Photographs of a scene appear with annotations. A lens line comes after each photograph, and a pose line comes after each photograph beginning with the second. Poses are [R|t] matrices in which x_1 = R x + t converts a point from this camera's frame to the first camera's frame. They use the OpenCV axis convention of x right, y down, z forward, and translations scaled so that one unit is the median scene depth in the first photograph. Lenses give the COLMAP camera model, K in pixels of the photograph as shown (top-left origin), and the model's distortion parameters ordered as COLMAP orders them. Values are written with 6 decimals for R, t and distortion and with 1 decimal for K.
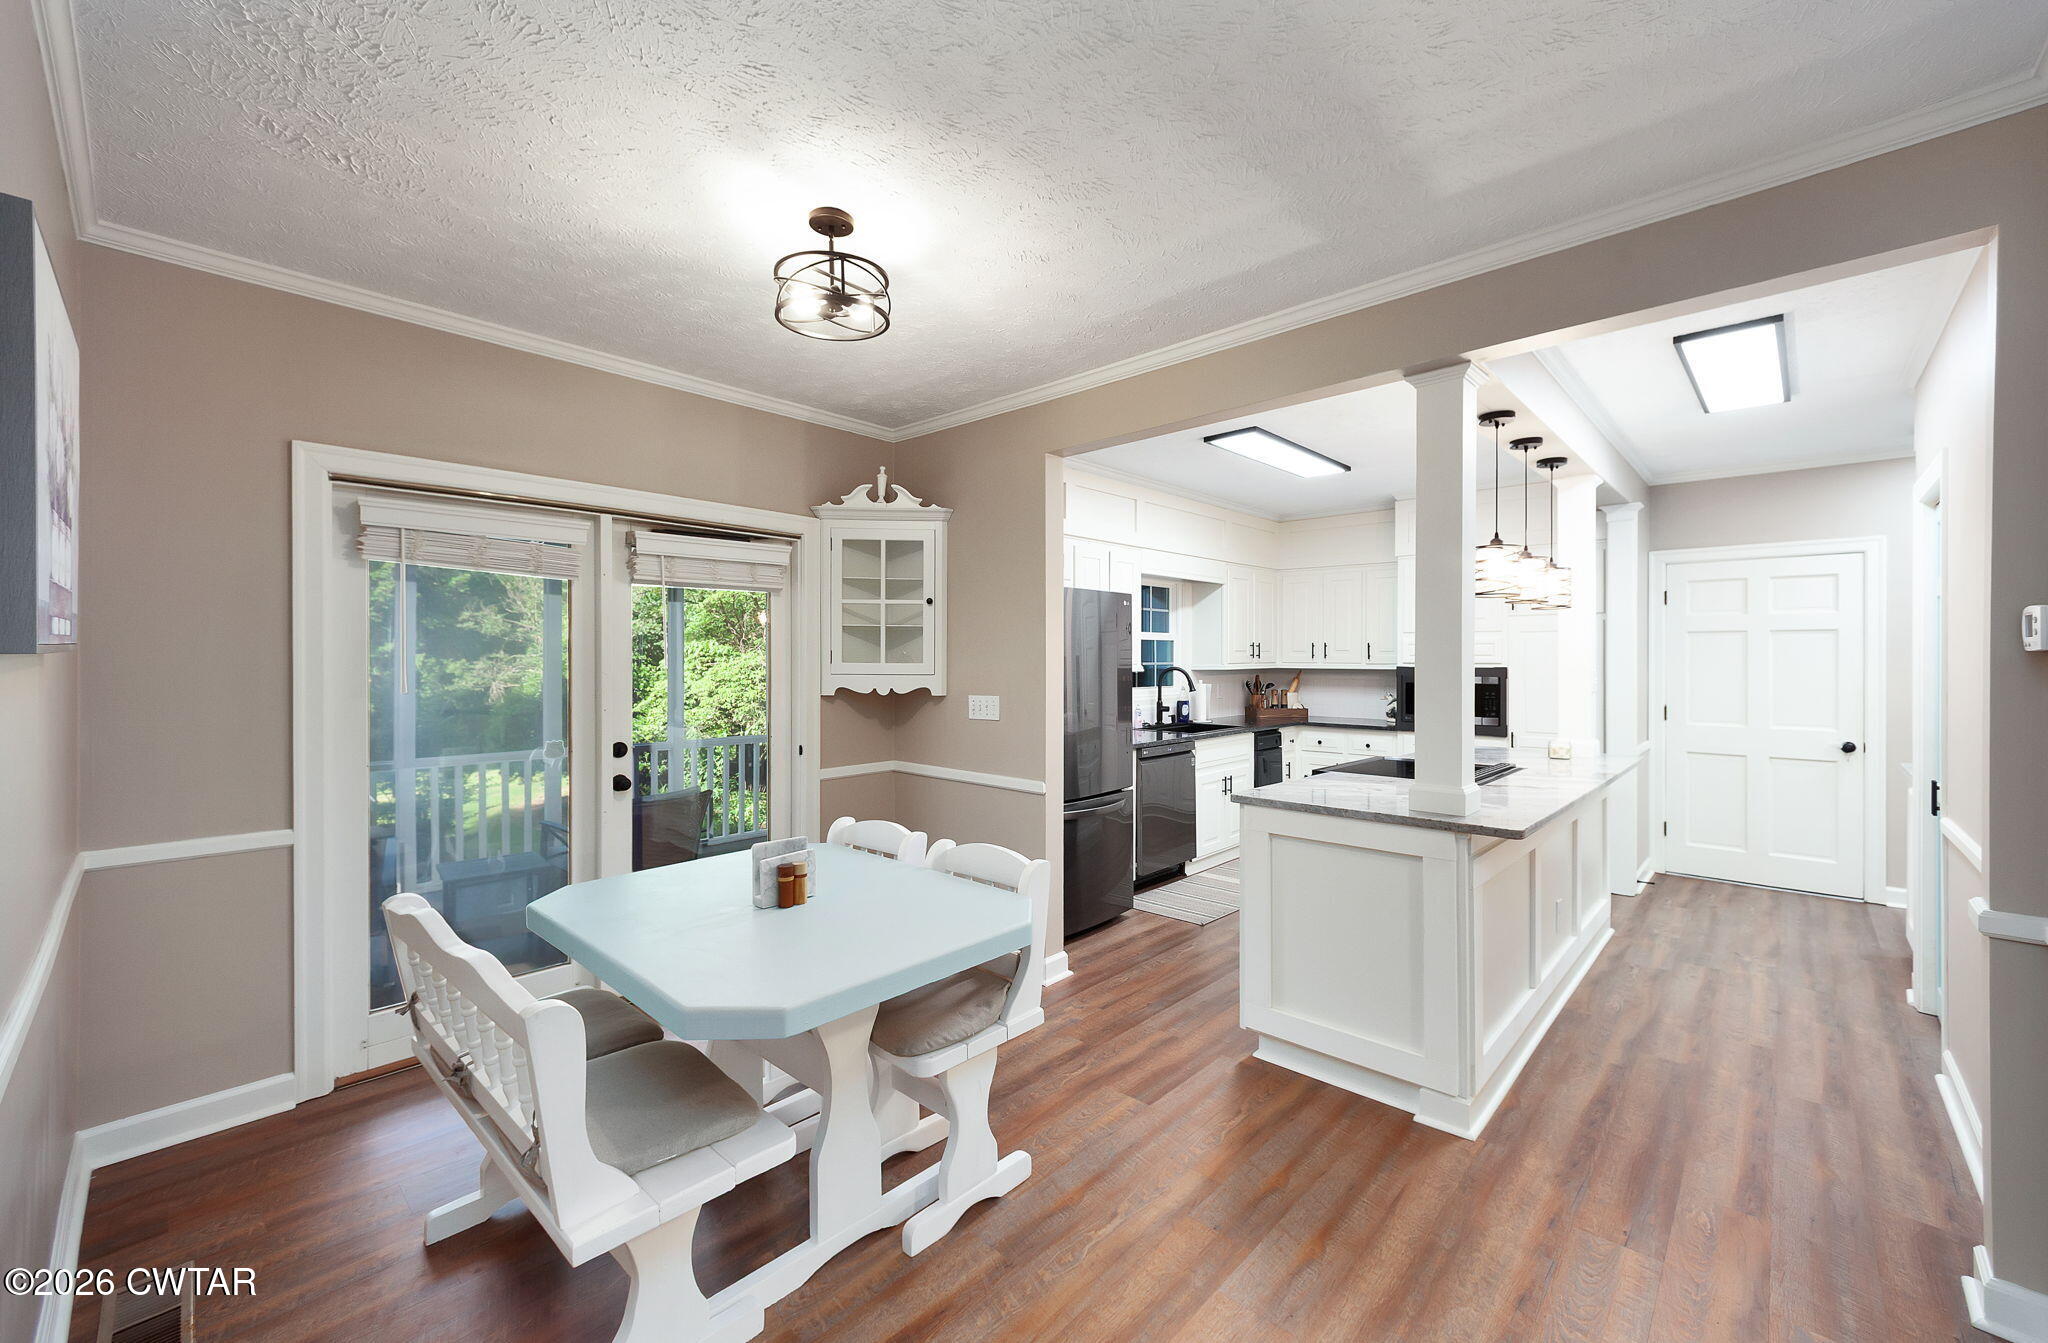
lens RADIAL K [[819.0, 0, 1024.0], [0, 819.0, 669.4], [0, 0, 1]] dist [0.000352, 0.000003]
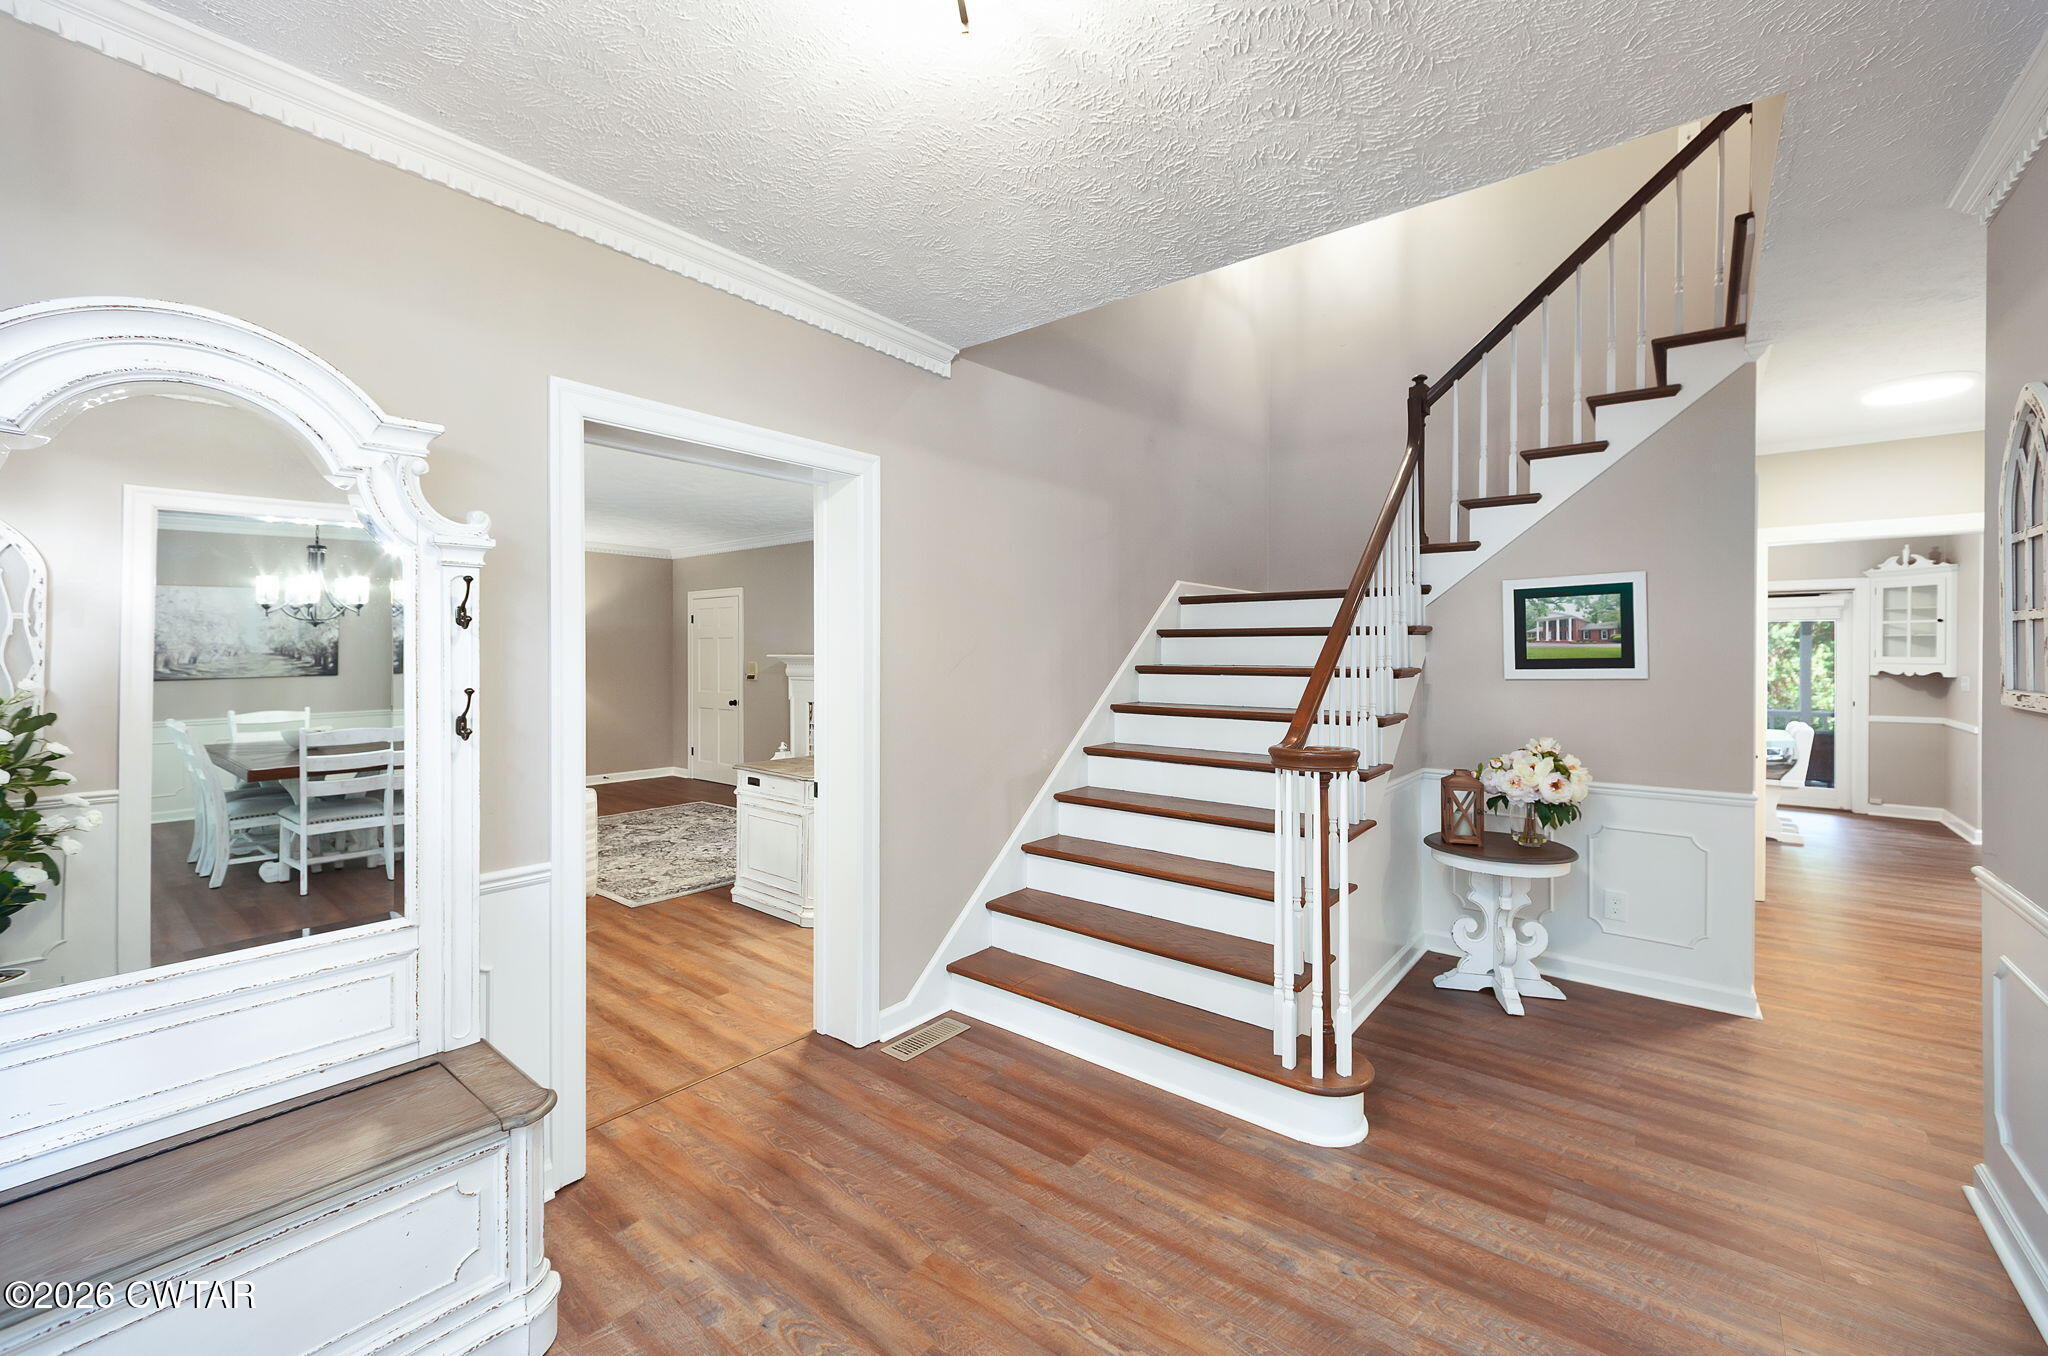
lens RADIAL K [[819.0, 0, 1024.5], [0, 819.0, 663.3], [0, 0, 1]] dist [0.000352, 0.000003]
pose [[0.076375, 0.009776, -0.997031, 1.417209], [-0.005622, 0.999940, 0.009374, -0.000539], [0.997063, 0.004889, 0.076426, -1.002115]]
